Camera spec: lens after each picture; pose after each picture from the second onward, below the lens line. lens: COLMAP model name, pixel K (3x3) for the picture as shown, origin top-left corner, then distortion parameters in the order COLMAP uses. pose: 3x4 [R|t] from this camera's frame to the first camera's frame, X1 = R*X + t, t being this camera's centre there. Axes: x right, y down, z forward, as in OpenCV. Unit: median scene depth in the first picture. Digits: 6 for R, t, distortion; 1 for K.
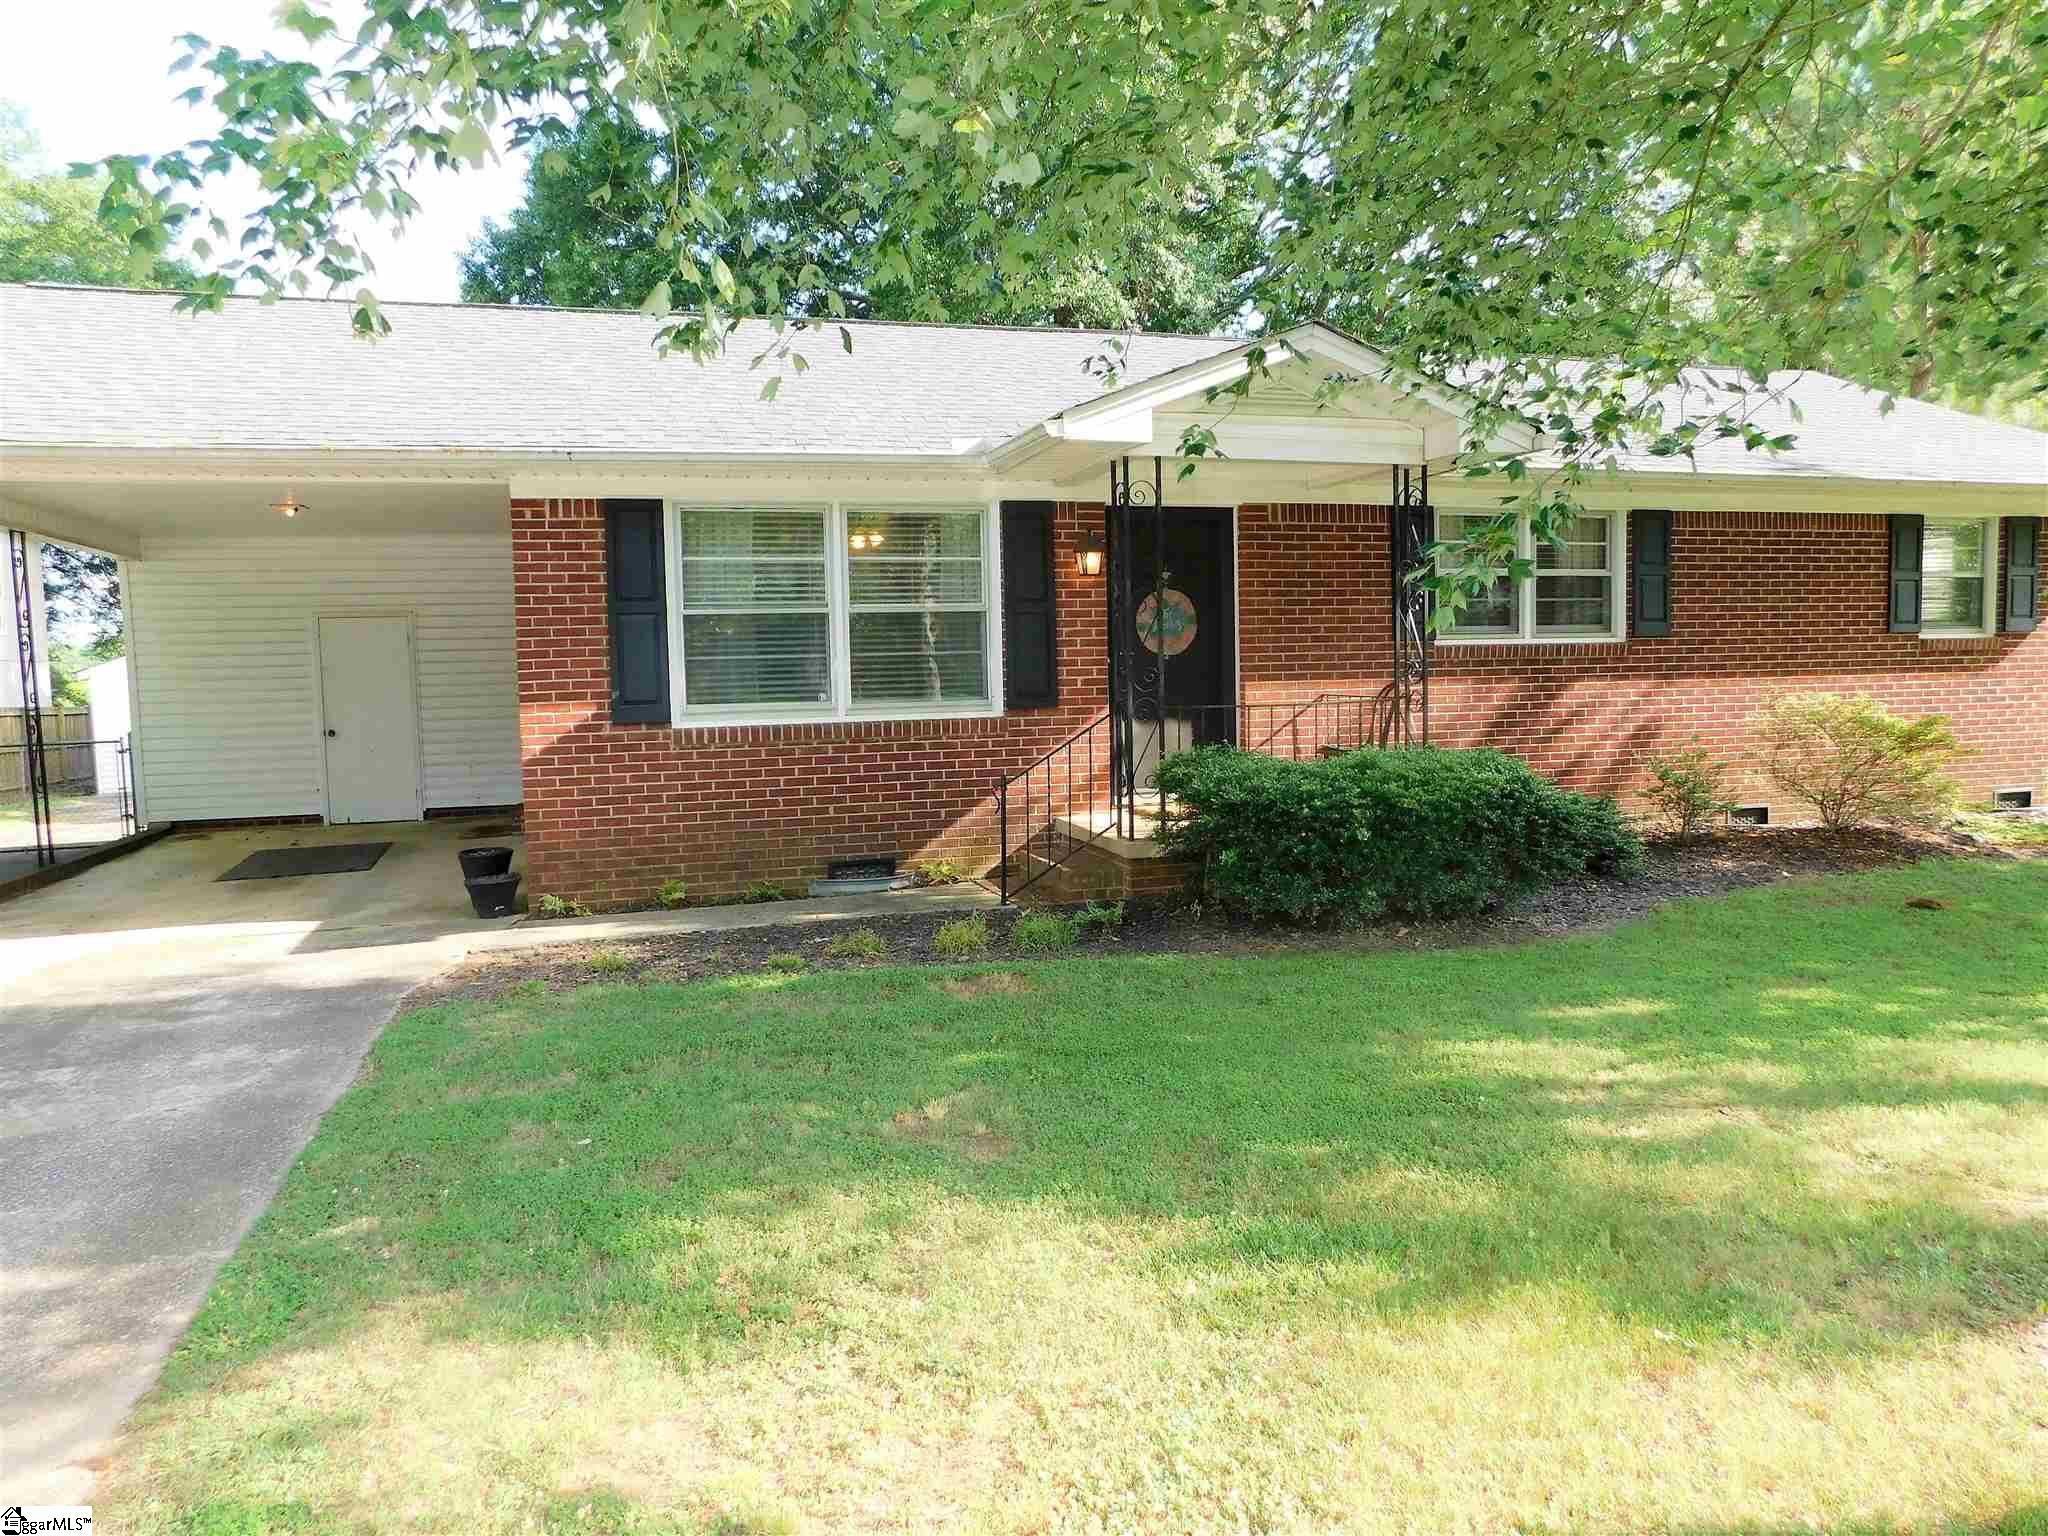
lens RADIAL K [[1388.7, 0, 1019.9], [0, 1388.7, 765.6], [0, 0, 1]] dist [-0.033412, 0.030887]
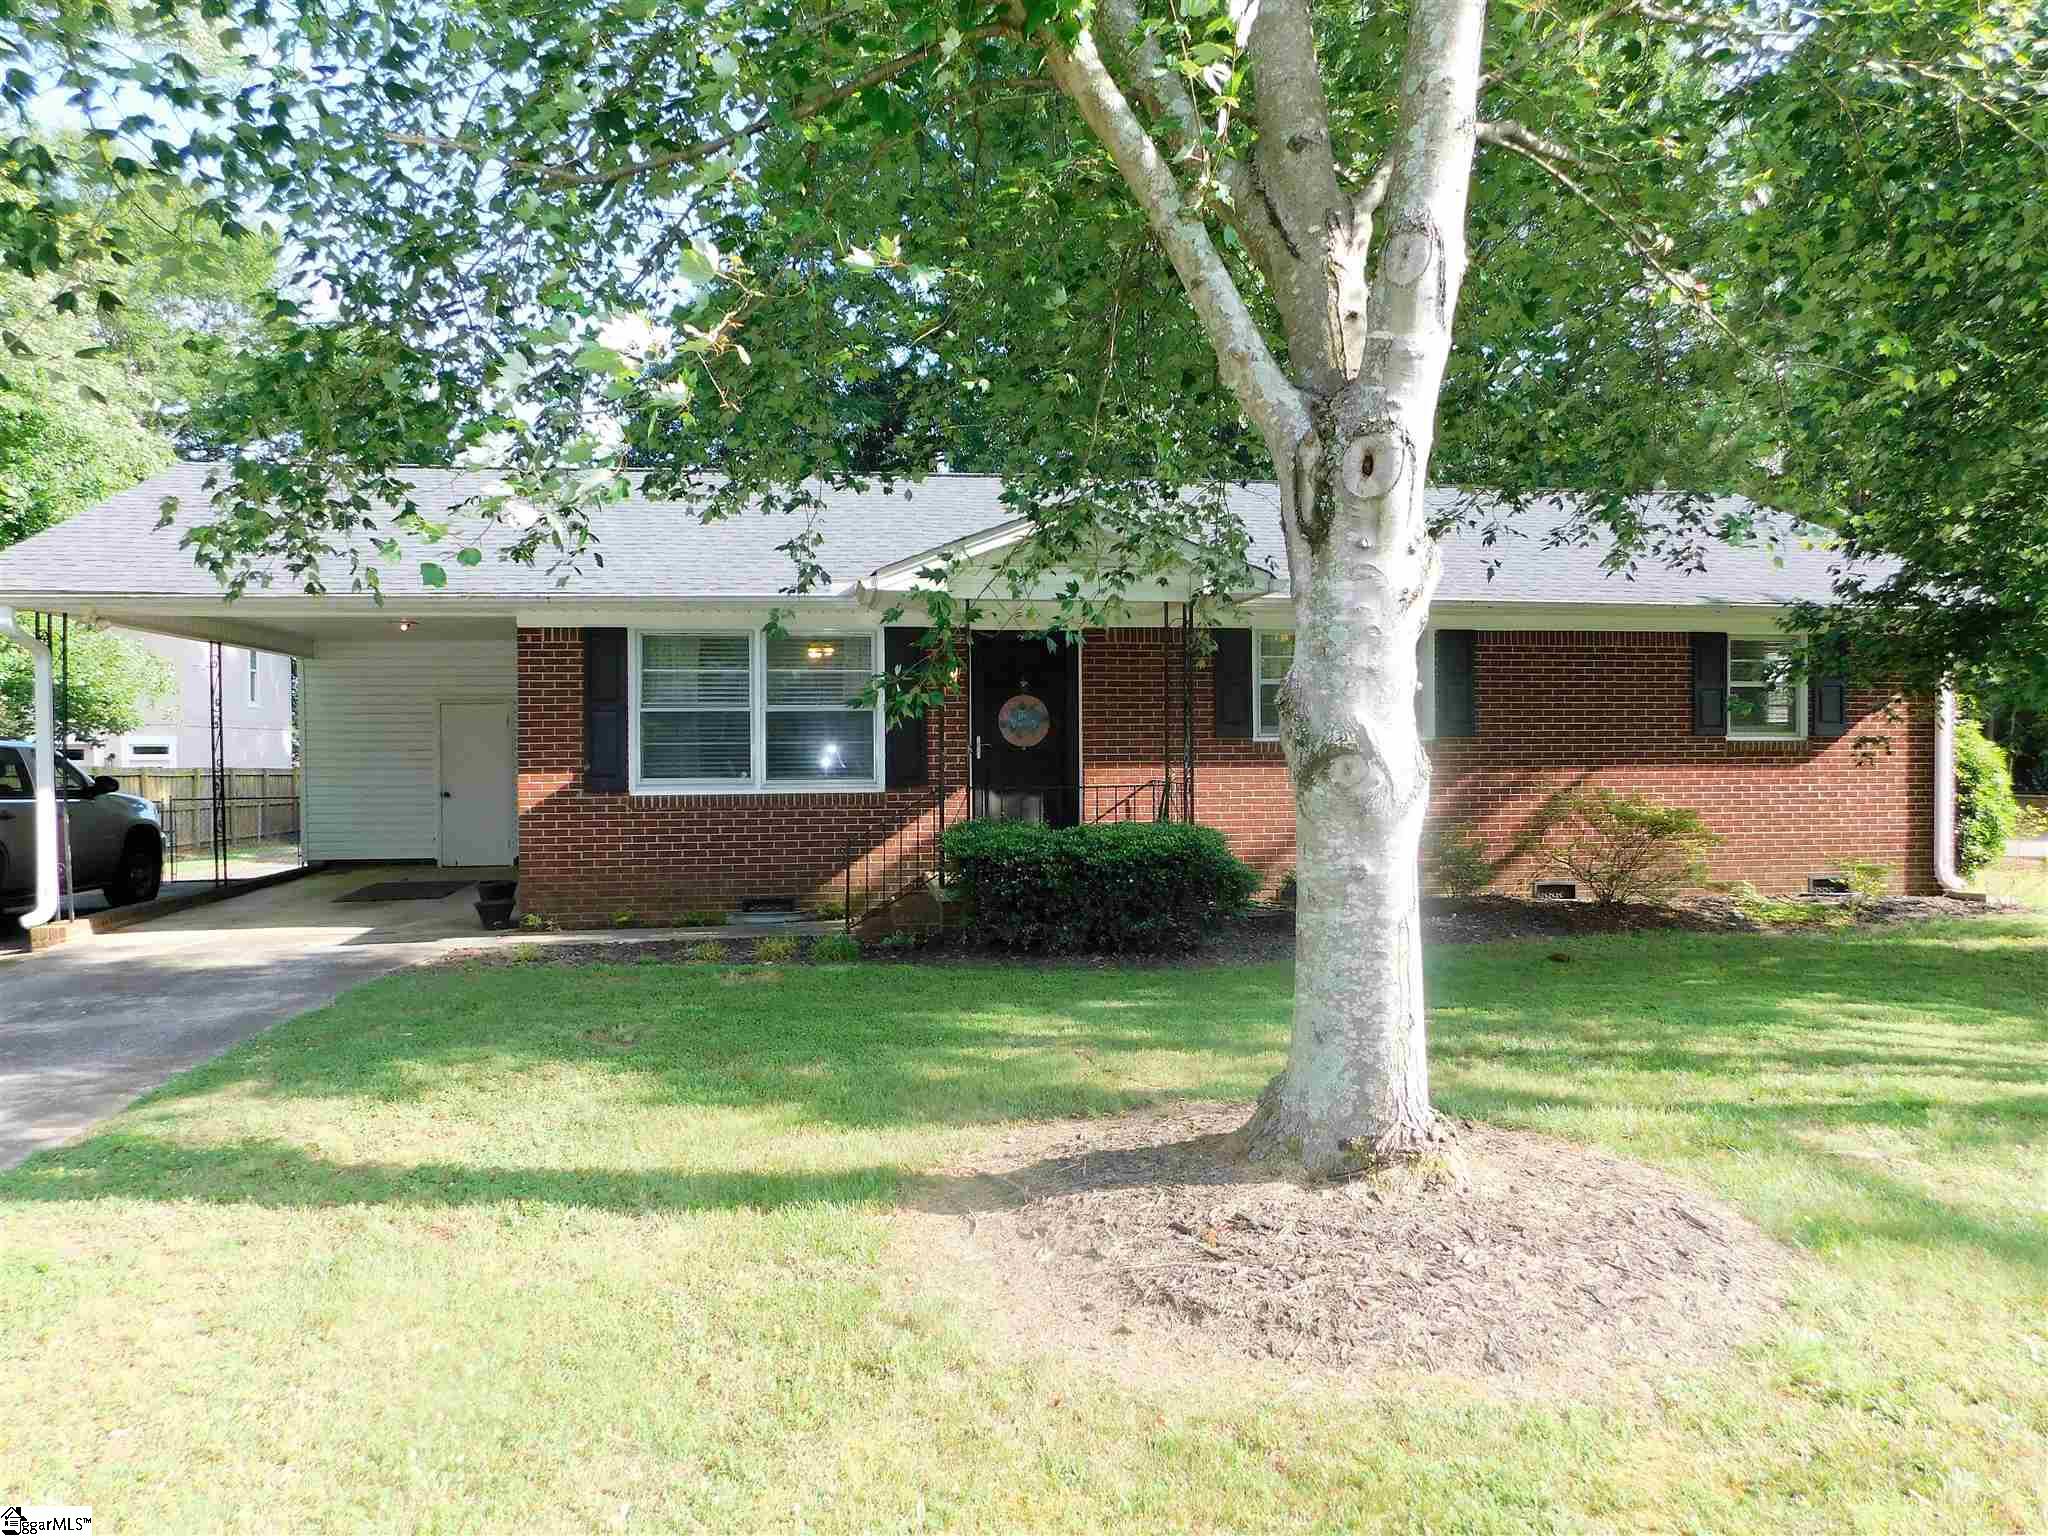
lens RADIAL K [[1388.7, 0, 1025.6], [0, 1388.7, 770.0], [0, 0, 1]] dist [-0.033412, 0.030887]
pose [[0.989329, 0.018418, -0.144529, 0.315126], [-0.025949, 0.998392, -0.050400, 0.006103], [0.143368, 0.053612, 0.988216, -0.271158]]
